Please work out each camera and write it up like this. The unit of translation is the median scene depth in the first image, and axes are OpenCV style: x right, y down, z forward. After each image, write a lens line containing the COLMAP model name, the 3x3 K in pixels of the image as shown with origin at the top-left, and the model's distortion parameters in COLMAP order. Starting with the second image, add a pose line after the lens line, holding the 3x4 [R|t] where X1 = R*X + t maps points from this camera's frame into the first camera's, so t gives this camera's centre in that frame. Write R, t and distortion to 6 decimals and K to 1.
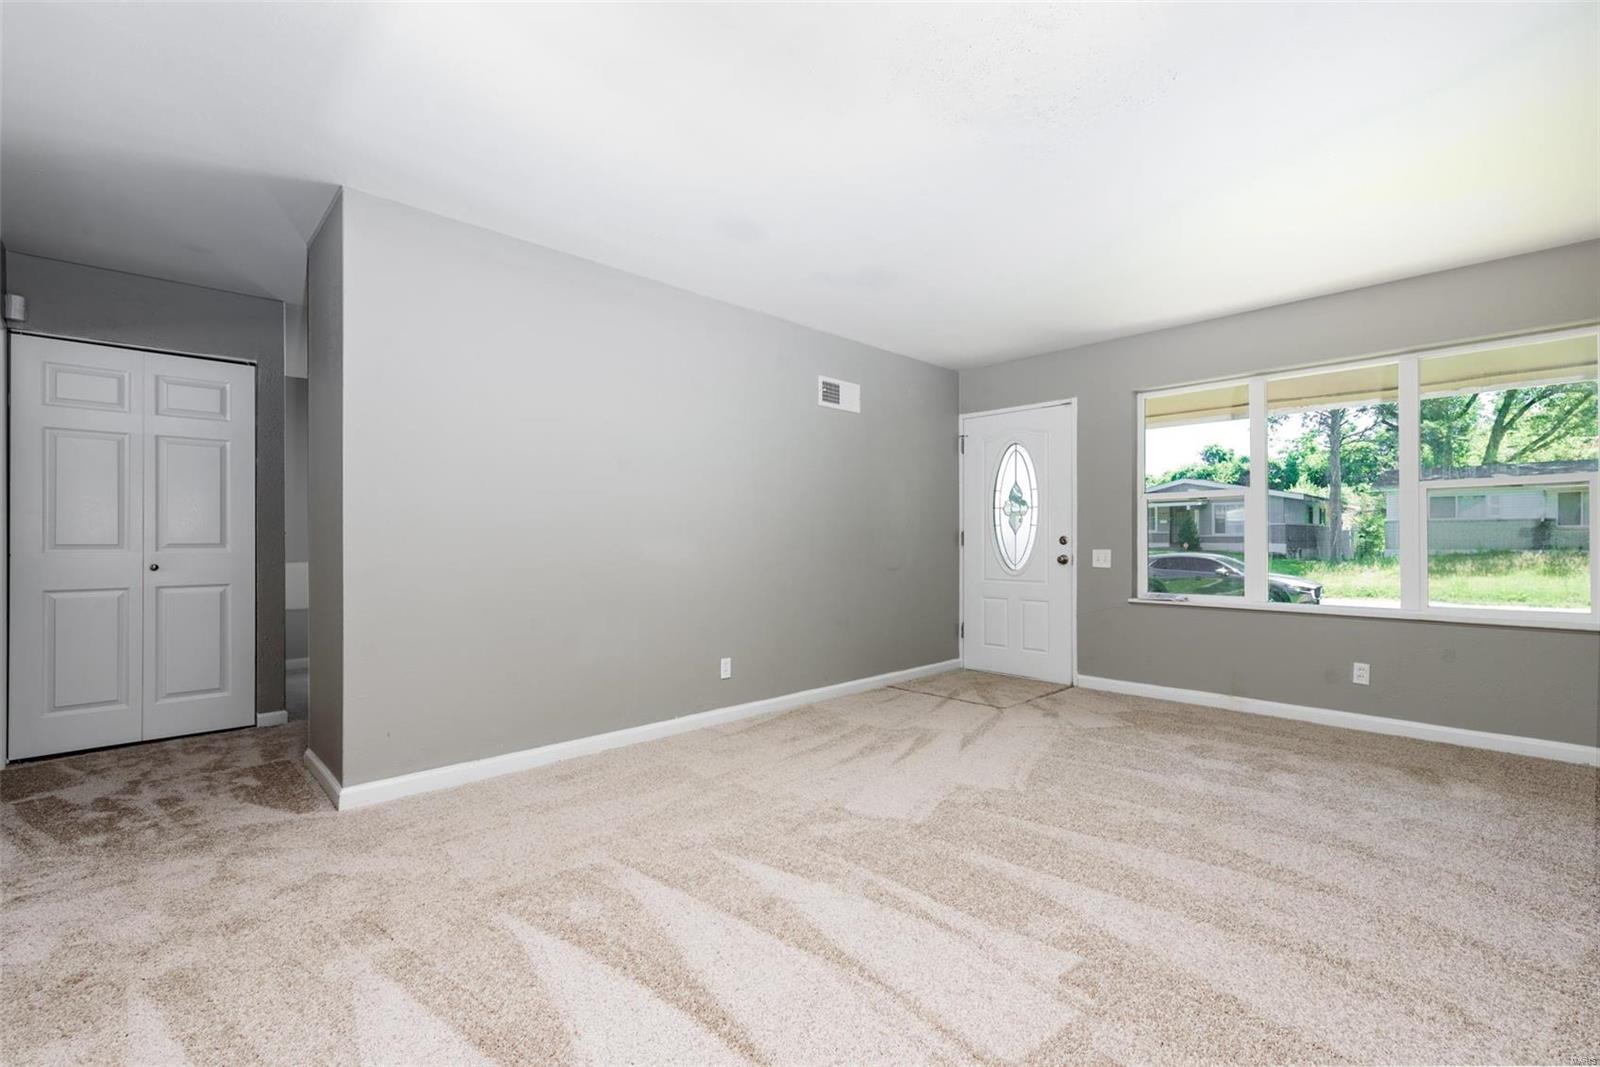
lens RADIAL K [[684.8, 0, 799.6], [0, 684.8, 541.7], [0, 0, 1]] dist [-0.000149, 0.000120]
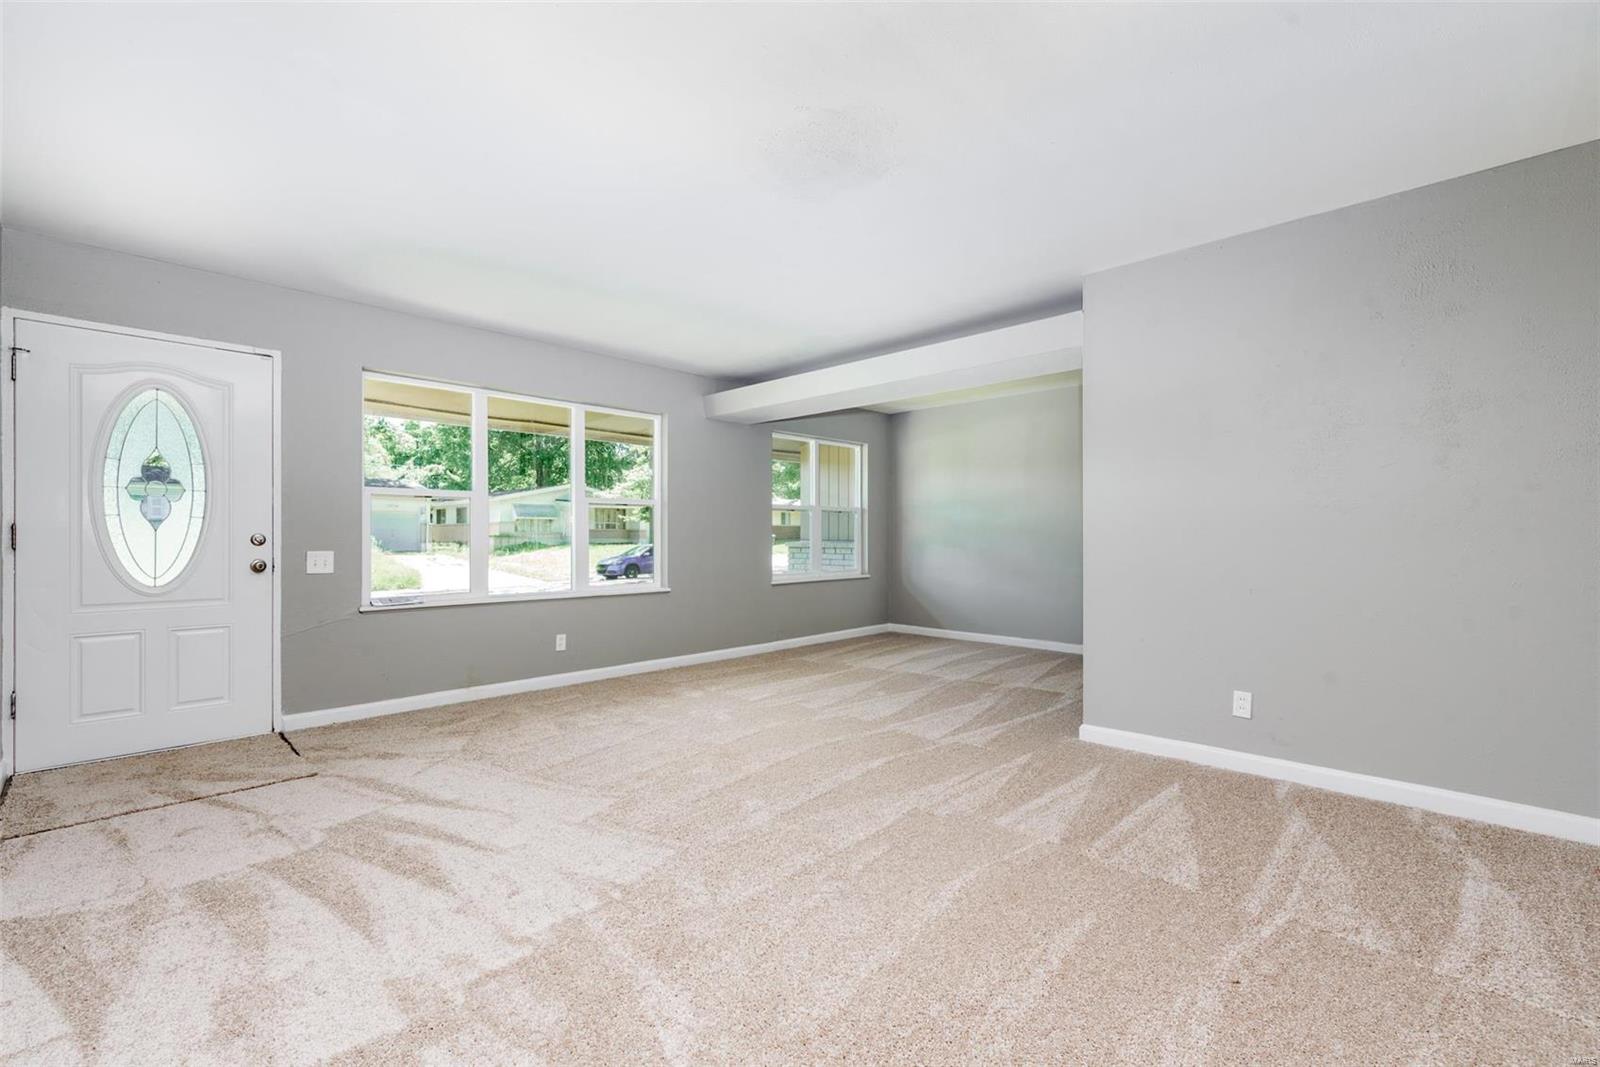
lens RADIAL K [[698.2, 0, 811.2], [0, 698.2, 538.9], [0, 0, 1]] dist [0.001231, 0.000386]
pose [[-0.020291, -0.001509, 0.999793, -0.395115], [0.003955, 0.999991, 0.001590, -0.001535], [-0.999786, 0.003987, -0.020285, 0.442127]]
